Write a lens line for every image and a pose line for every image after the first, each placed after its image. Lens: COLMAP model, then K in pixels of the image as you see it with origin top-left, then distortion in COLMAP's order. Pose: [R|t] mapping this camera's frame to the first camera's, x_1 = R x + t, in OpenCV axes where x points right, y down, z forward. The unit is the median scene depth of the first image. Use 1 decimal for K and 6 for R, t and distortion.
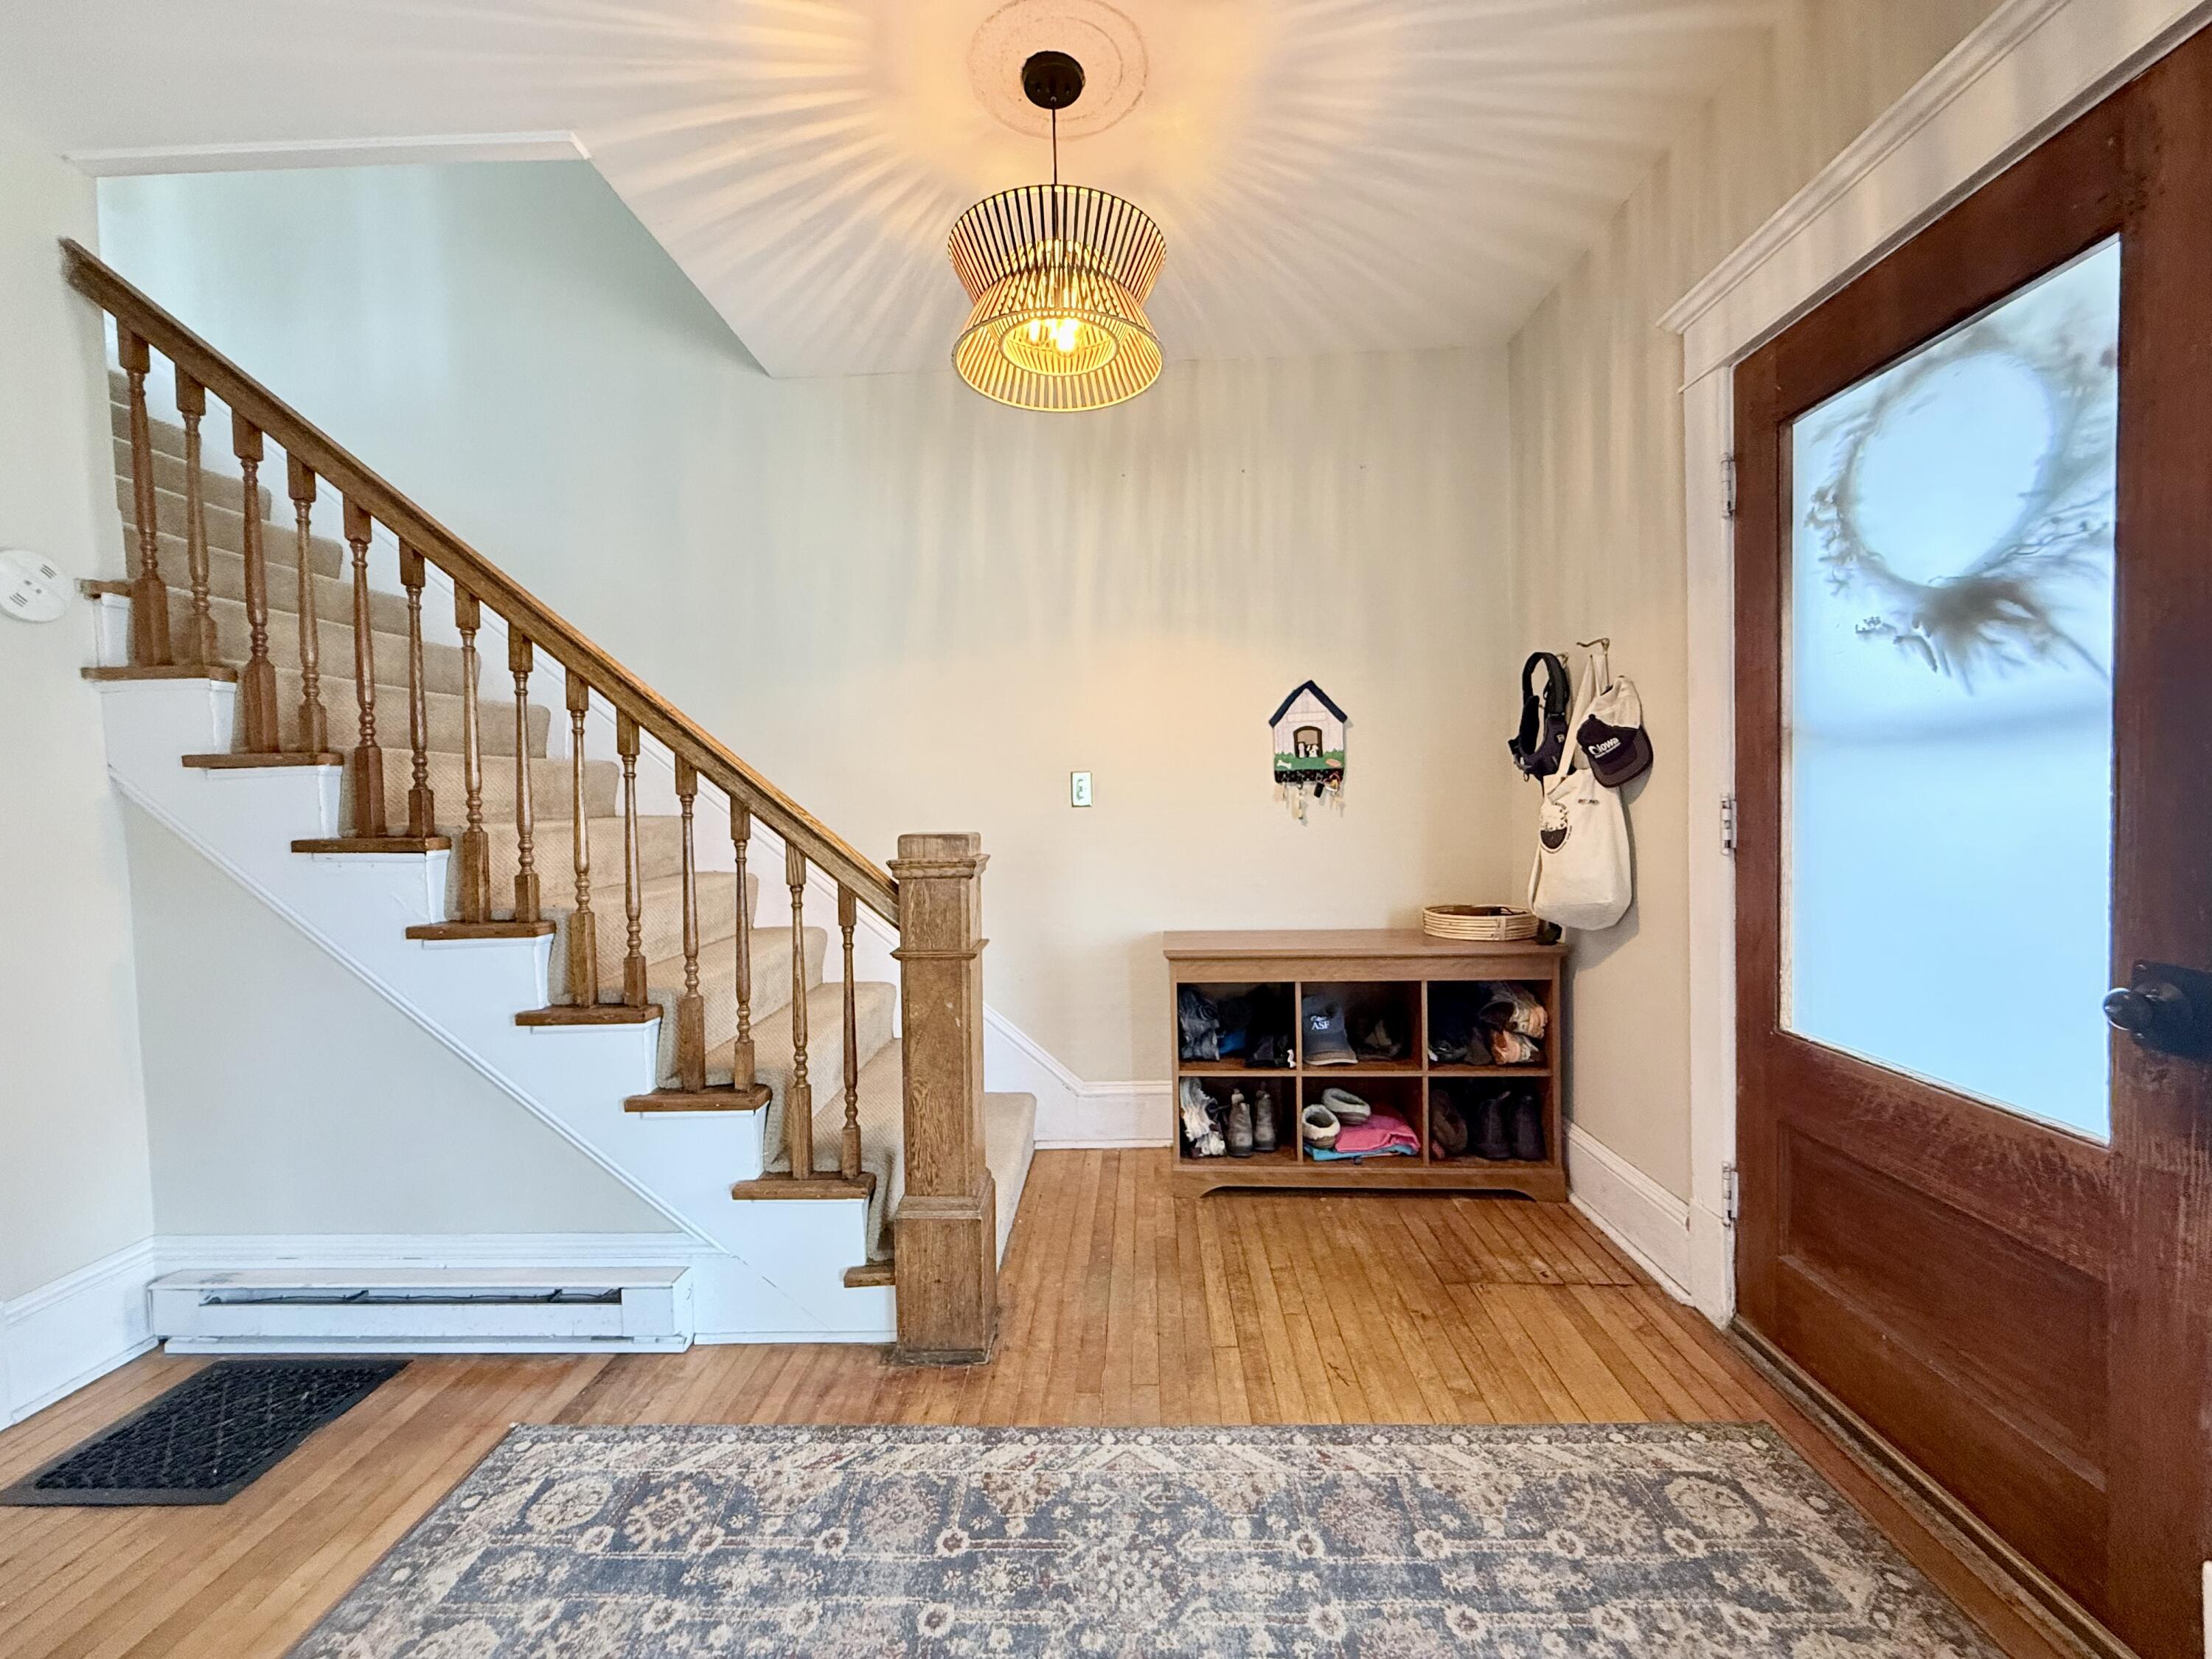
lens RADIAL K [[882.7, 0, 1109.4], [0, 882.7, 821.8], [0, 0, 1]] dist [0.001351, 0.000178]
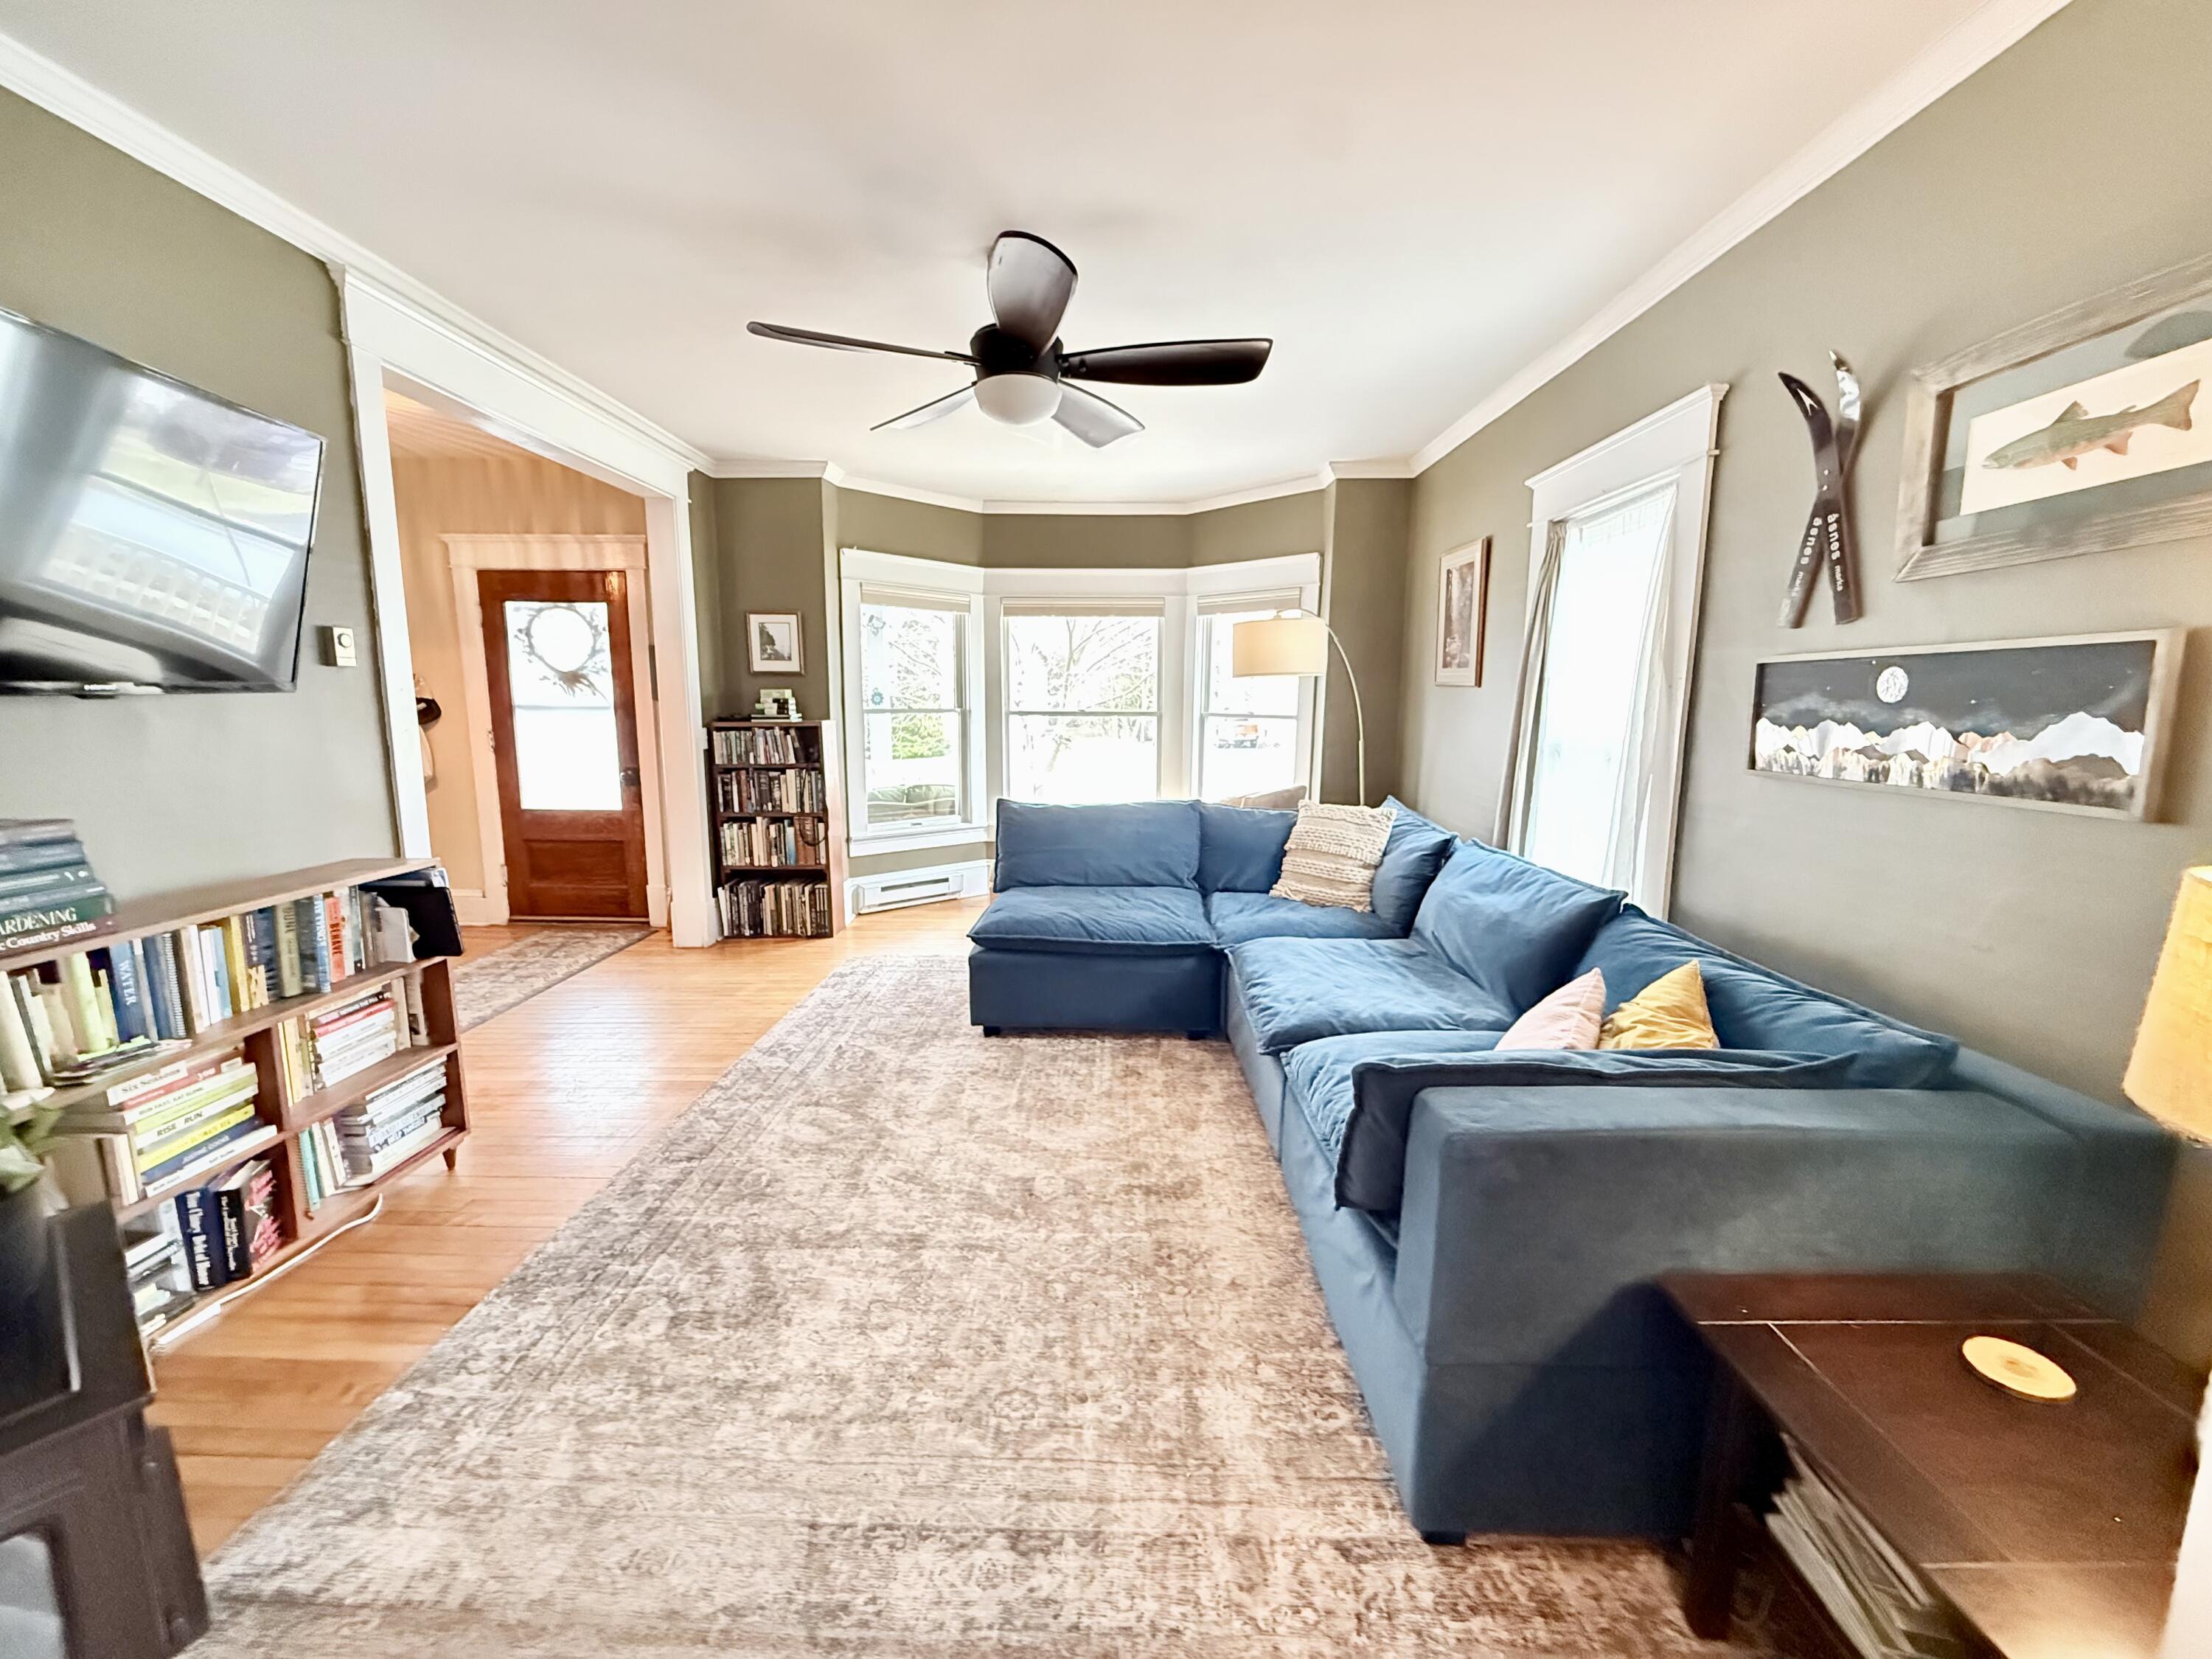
lens RADIAL K [[882.7, 0, 1106.5], [0, 882.7, 820.9], [0, 0, 1]] dist [0.001351, 0.000178]
pose [[-0.029468, -0.117646, 0.992618, -2.539917], [0.021083, 0.992755, 0.118288, -0.039262], [-0.999343, 0.024413, -0.026774, -0.996470]]
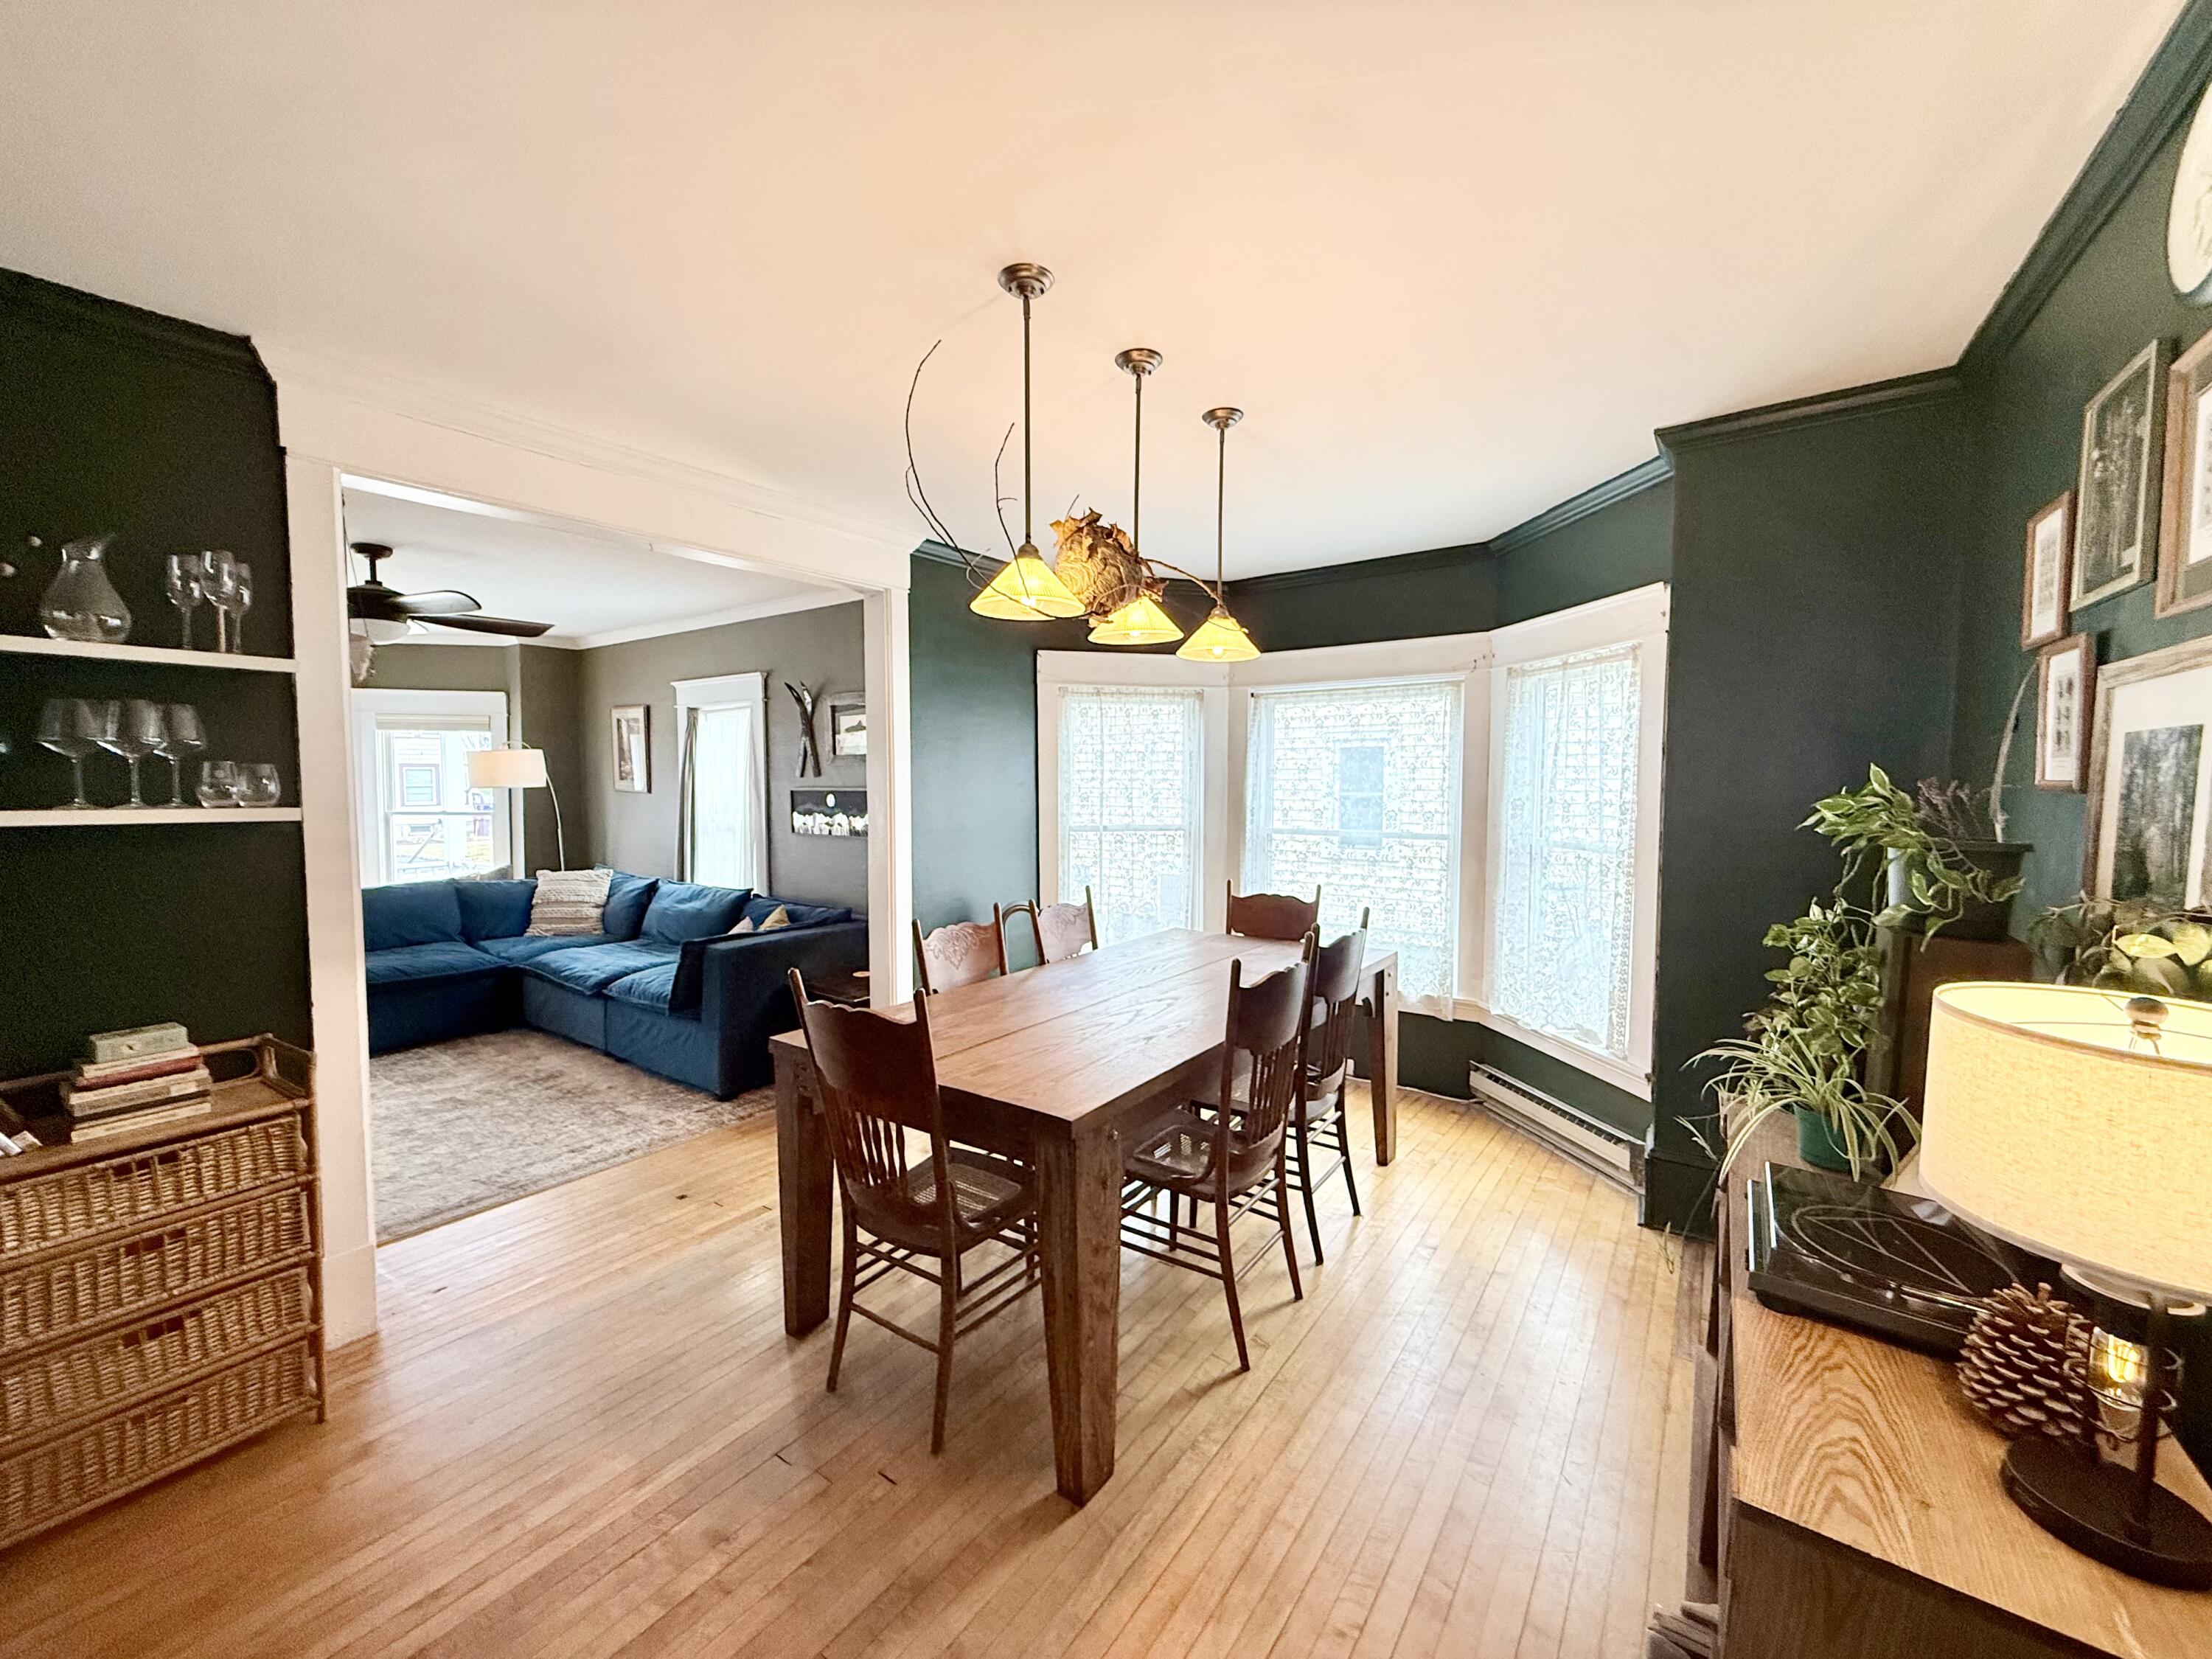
lens RADIAL K [[882.7, 0, 1098.0], [0, 882.7, 831.1], [0, 0, 1]] dist [0.001351, 0.000178]
pose [[-0.833202, -0.012786, 0.552820, -4.133122], [0.030302, 0.997175, 0.068734, -0.144777], [-0.552137, 0.074021, -0.830461, 0.195537]]
